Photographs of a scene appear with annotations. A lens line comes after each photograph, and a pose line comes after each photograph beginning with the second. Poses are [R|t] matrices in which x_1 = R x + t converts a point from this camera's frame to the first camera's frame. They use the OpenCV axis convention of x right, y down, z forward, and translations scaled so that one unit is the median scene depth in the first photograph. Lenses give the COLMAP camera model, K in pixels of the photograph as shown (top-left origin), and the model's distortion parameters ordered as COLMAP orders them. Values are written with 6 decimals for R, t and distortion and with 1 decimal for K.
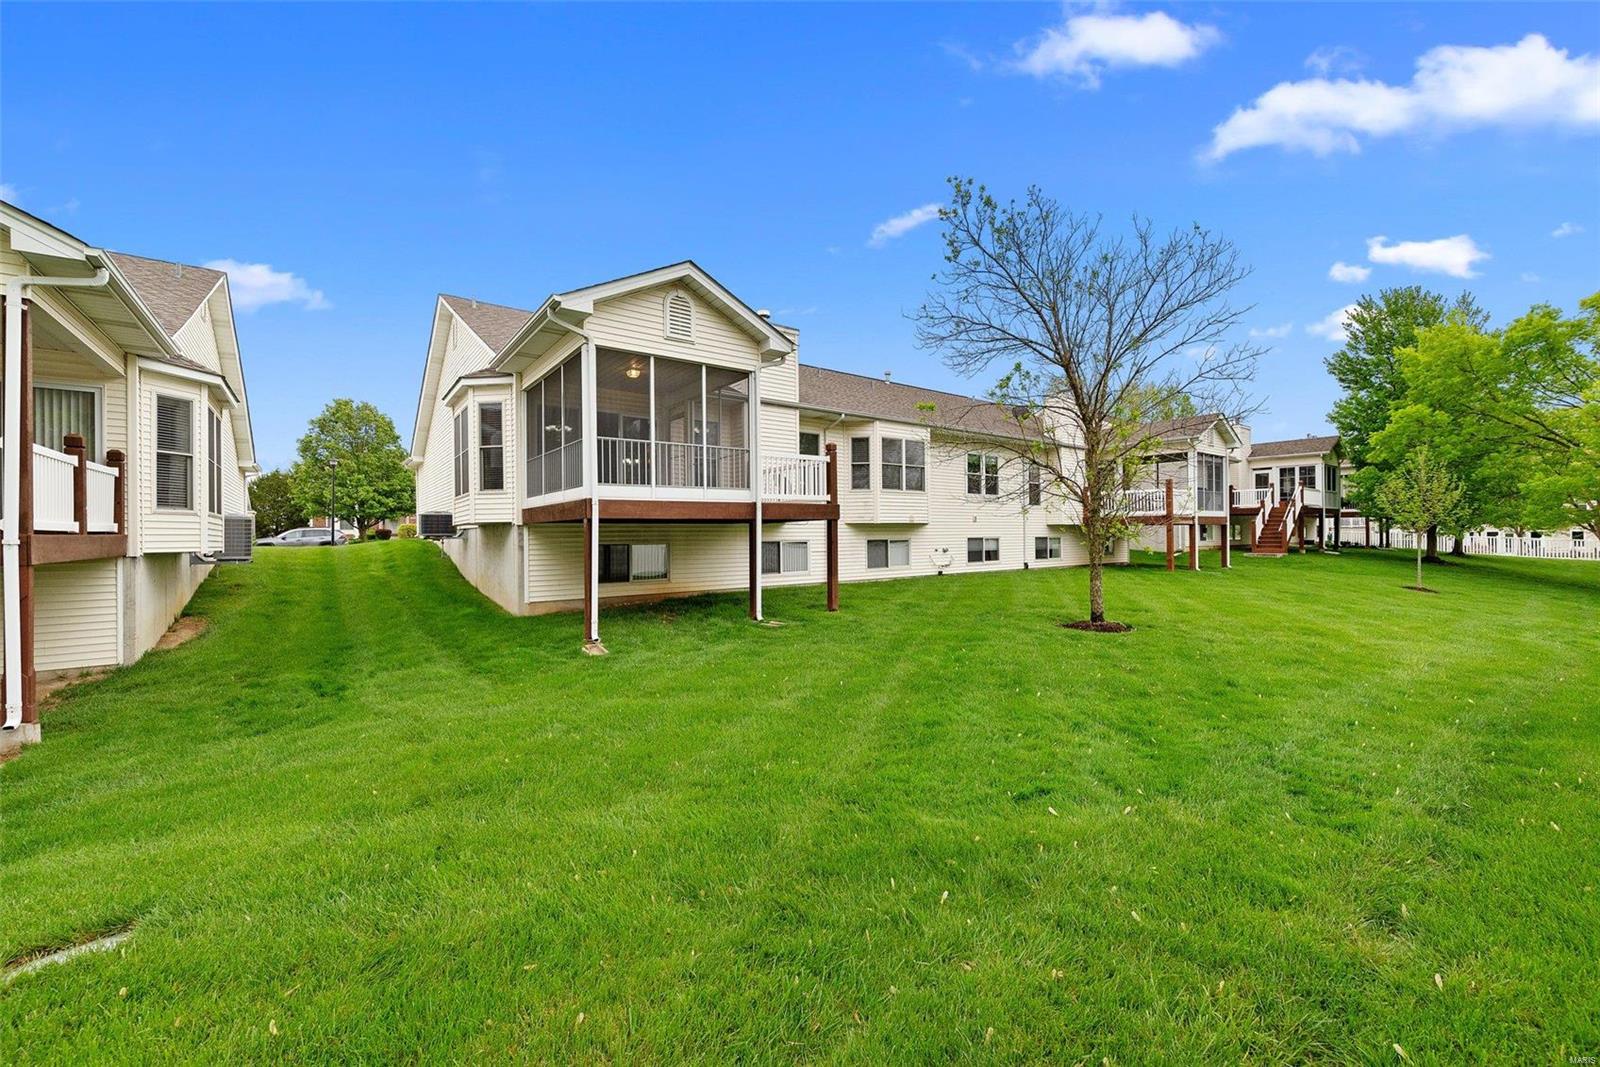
lens RADIAL K [[630.8, 0, 807.1], [0, 630.8, 532.2], [0, 0, 1]] dist [-0.001547, 0.000474]
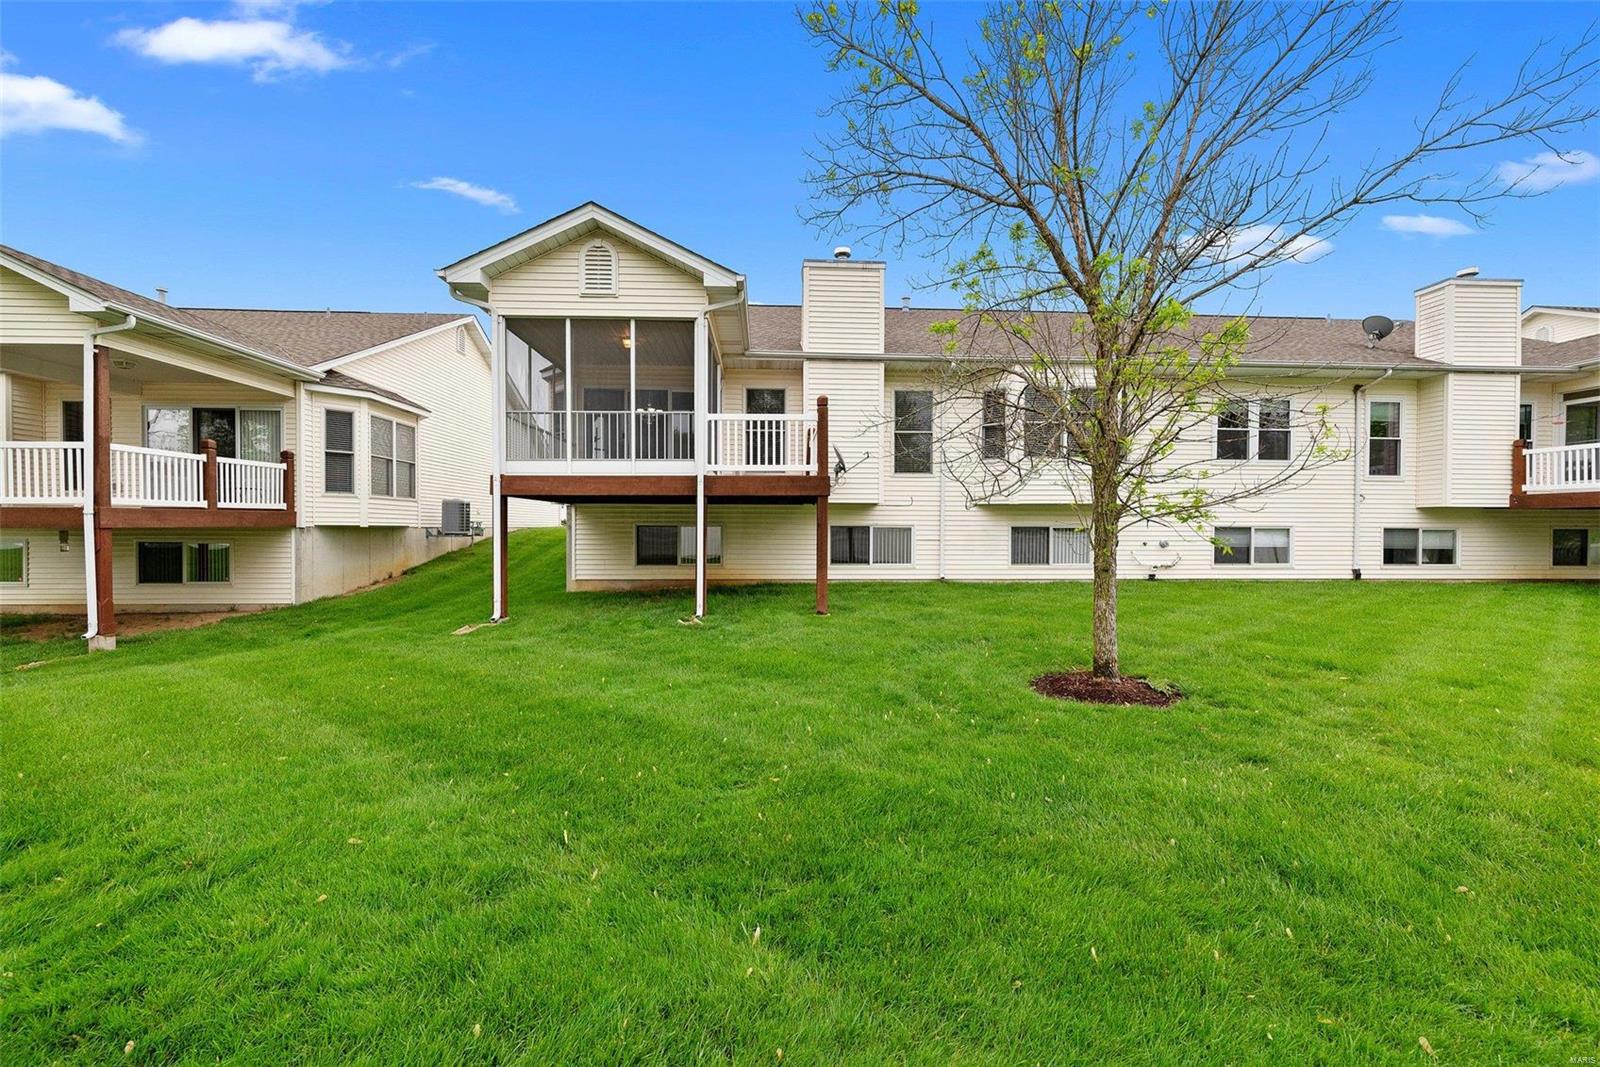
lens RADIAL K [[630.8, 0, 797.5], [0, 630.8, 534.8], [0, 0, 1]] dist [-0.001547, 0.000474]
pose [[0.824457, 0.020457, -0.565555, 0.403401], [-0.008599, 0.999684, 0.023625, 0.008154], [0.565860, -0.014615, 0.824372, 0.310292]]
